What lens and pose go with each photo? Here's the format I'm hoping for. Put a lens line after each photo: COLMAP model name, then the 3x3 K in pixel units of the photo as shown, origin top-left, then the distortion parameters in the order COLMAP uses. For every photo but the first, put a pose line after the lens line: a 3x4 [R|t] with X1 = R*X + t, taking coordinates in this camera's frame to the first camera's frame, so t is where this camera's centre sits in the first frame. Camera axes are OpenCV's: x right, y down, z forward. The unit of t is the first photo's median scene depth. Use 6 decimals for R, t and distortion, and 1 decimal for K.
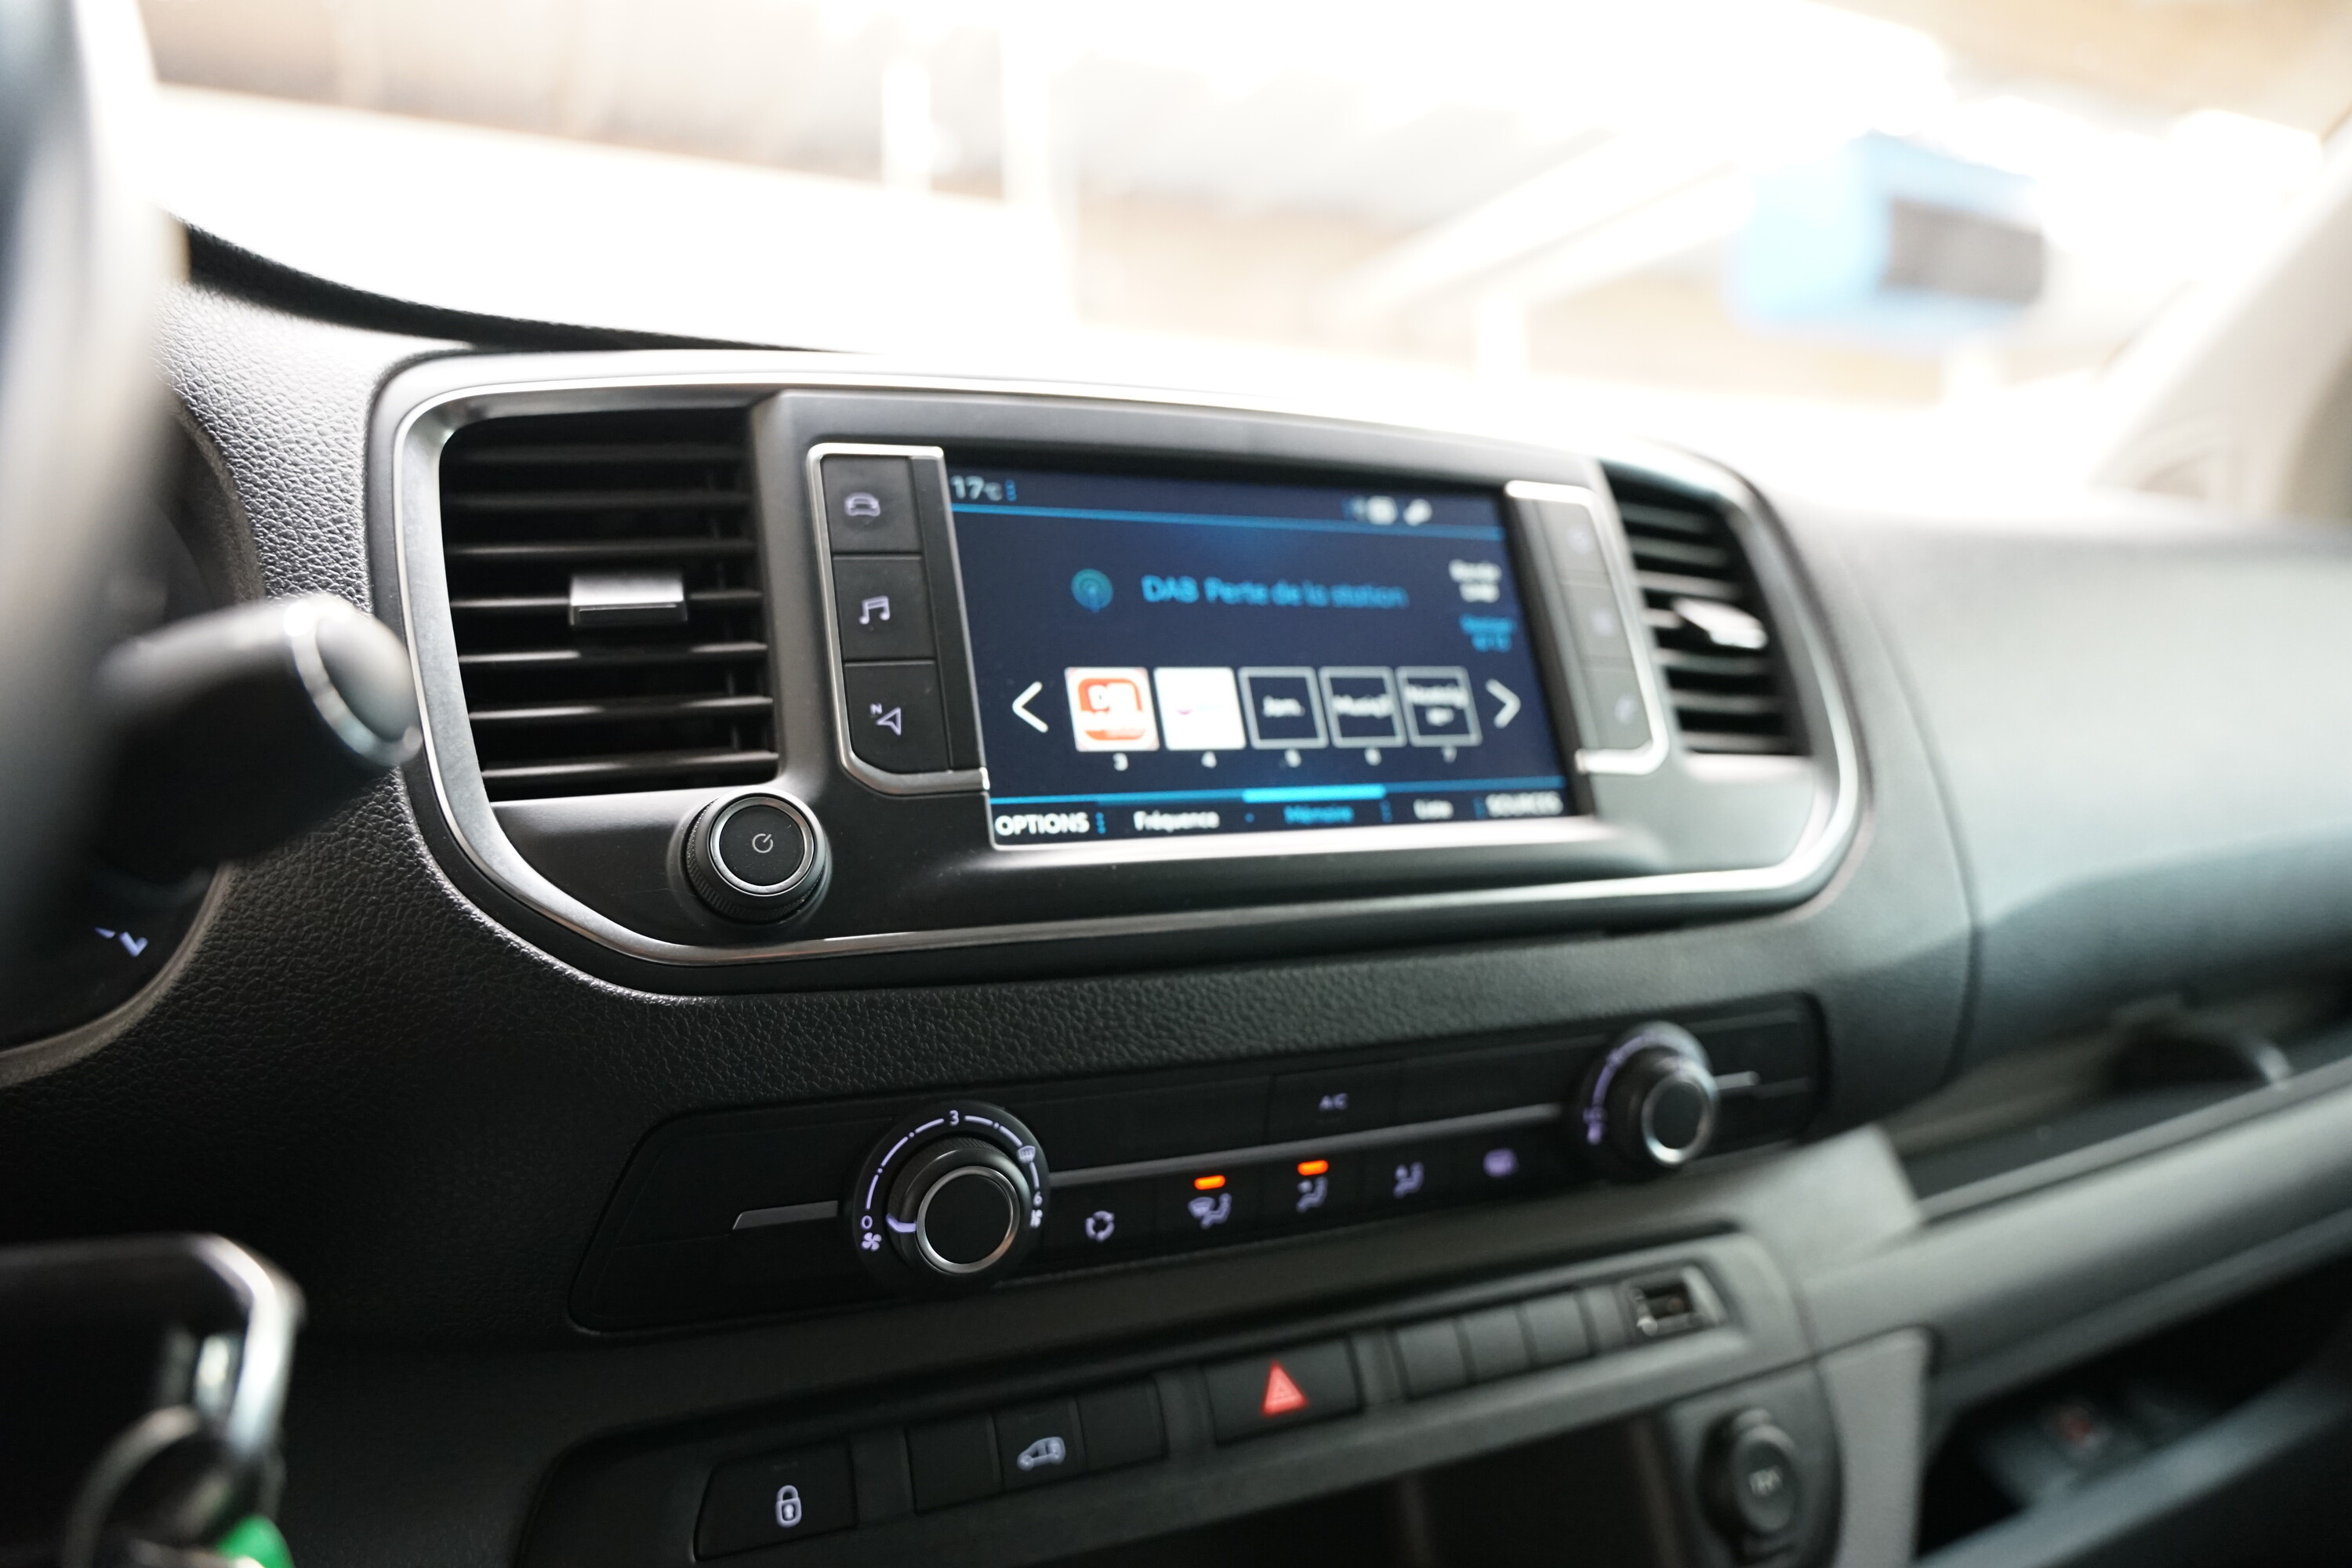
lens RADIAL K [[1675.2, 0, 1176.2], [0, 1675.2, 793.2], [0, 0, 1]] dist [0.009882, 0.003807]
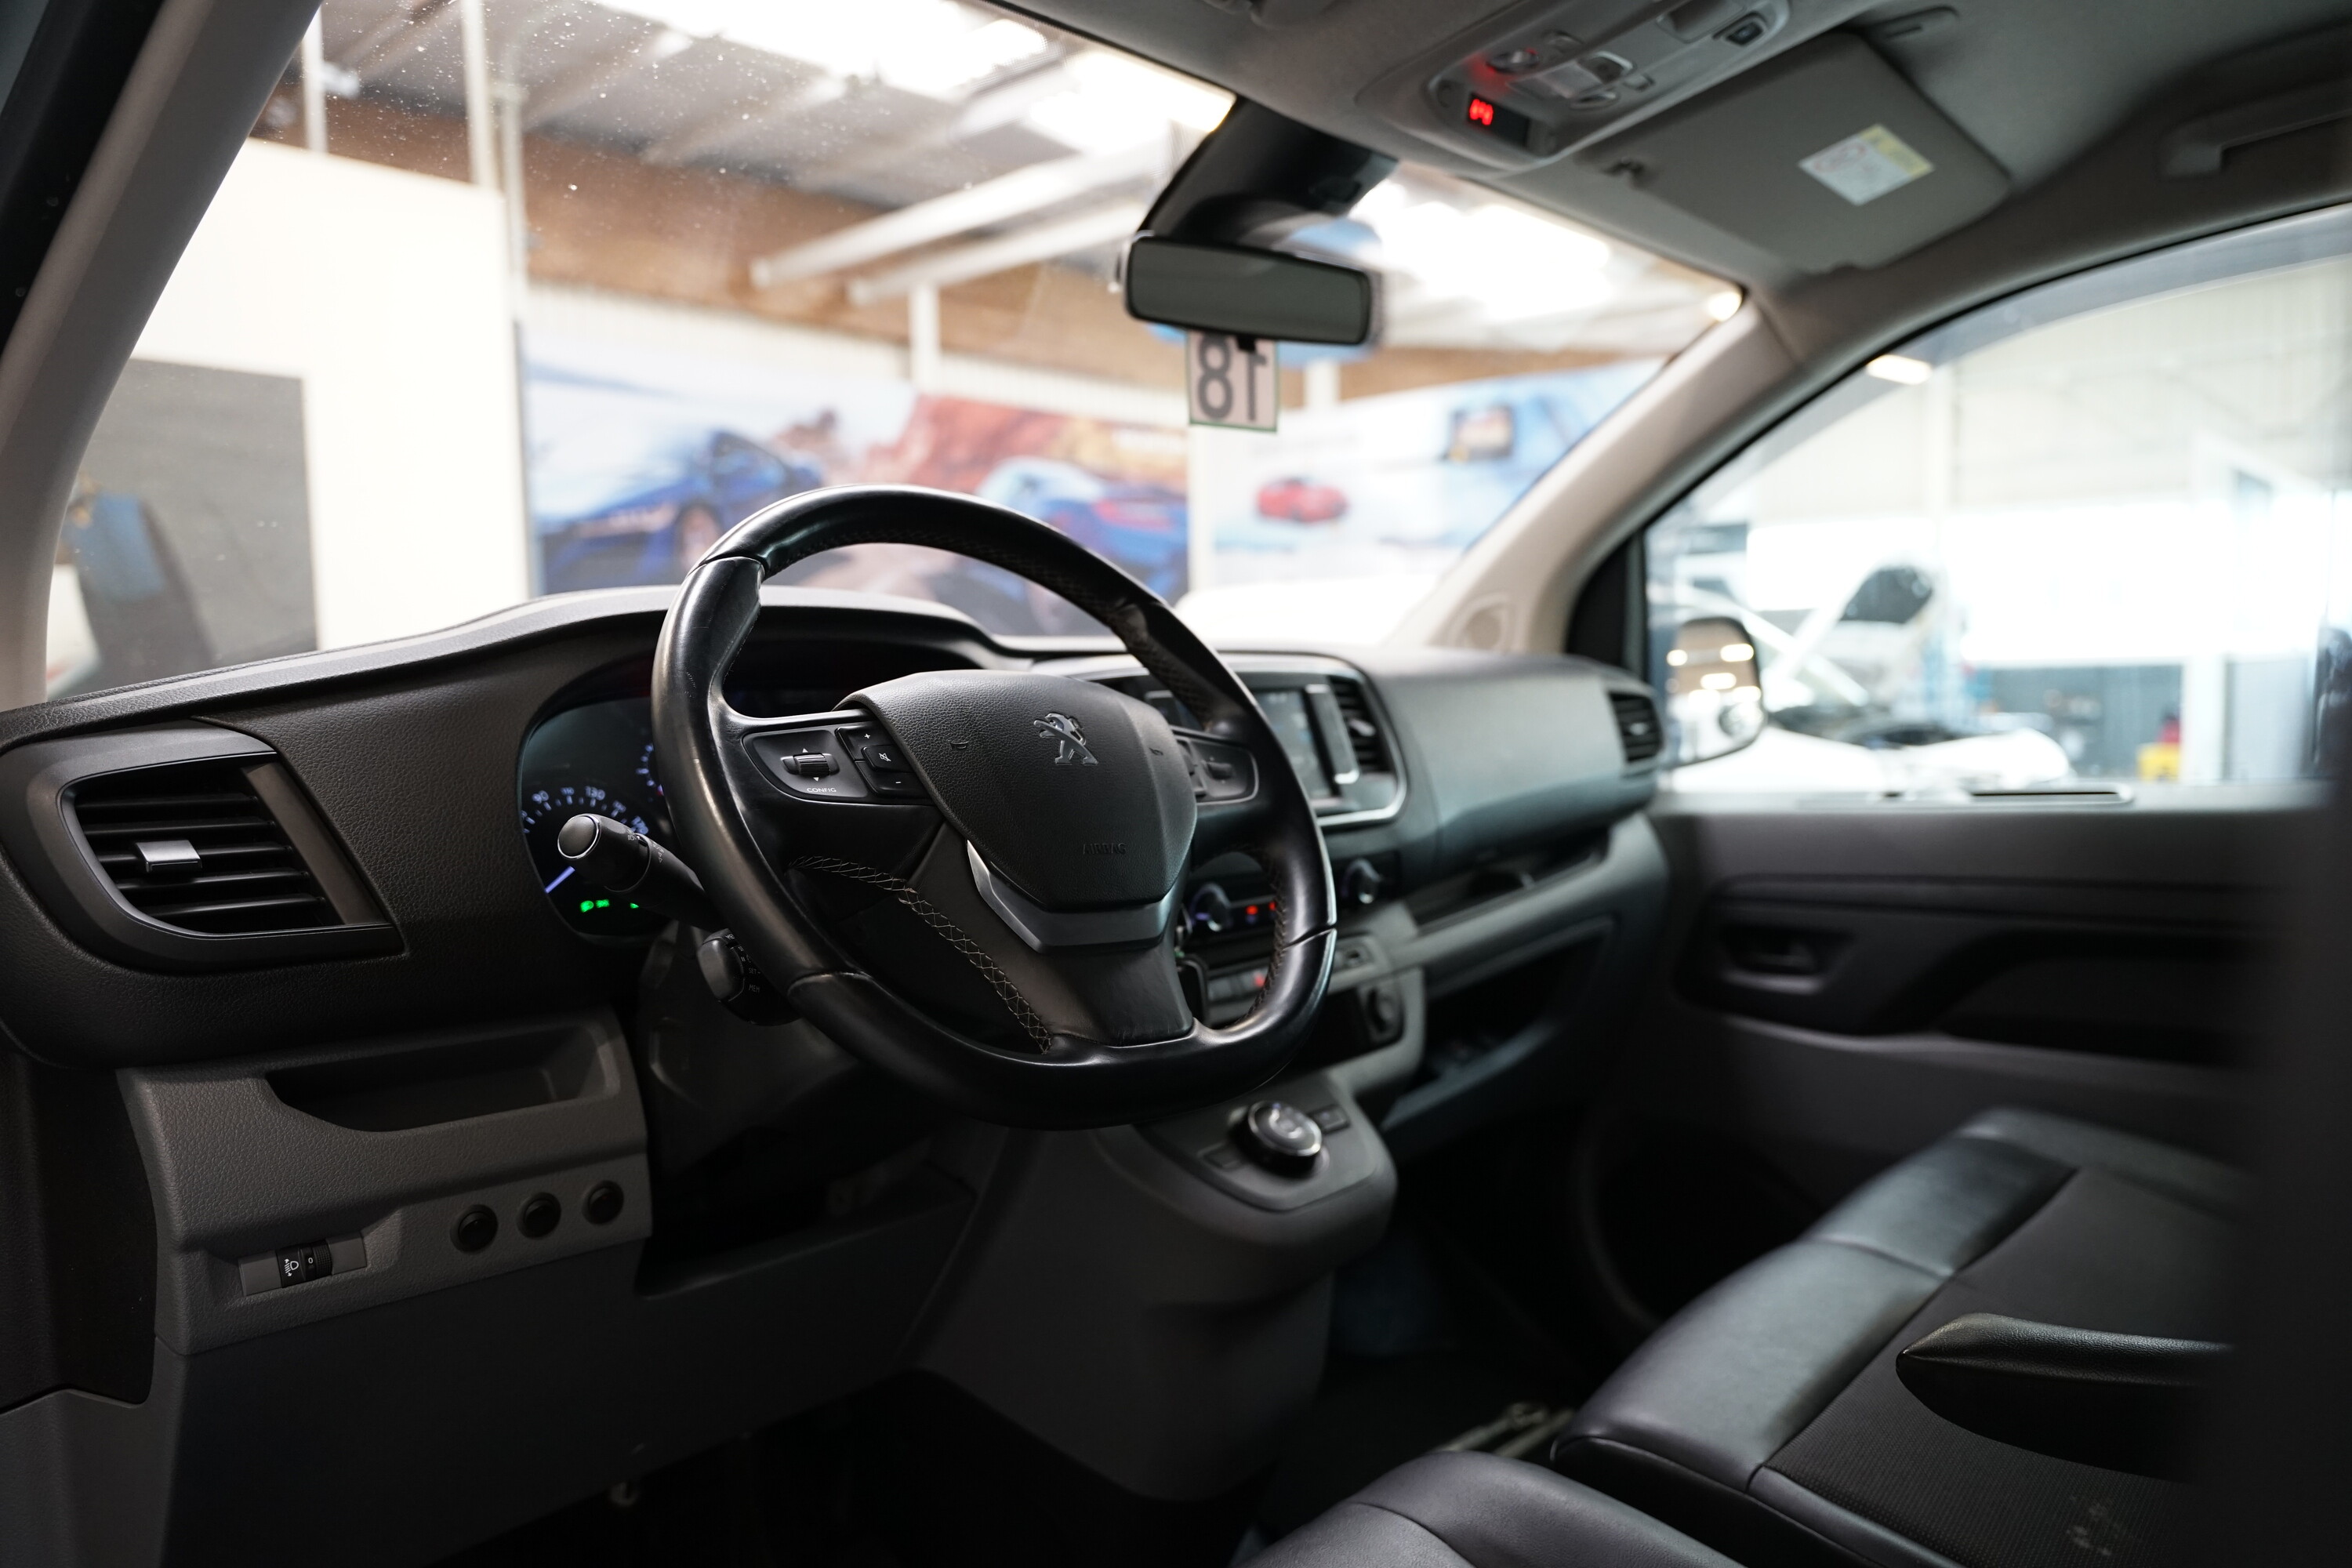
lens RADIAL K [[1675.2, 0, 1179.5], [0, 1675.2, 780.4], [0, 0, 1]] dist [0.009882, 0.003807]
pose [[0.933831, -0.022078, 0.357032, -1.109088], [0.012713, 0.999511, 0.028556, -0.104715], [-0.357488, -0.022128, 0.933656, -1.759436]]
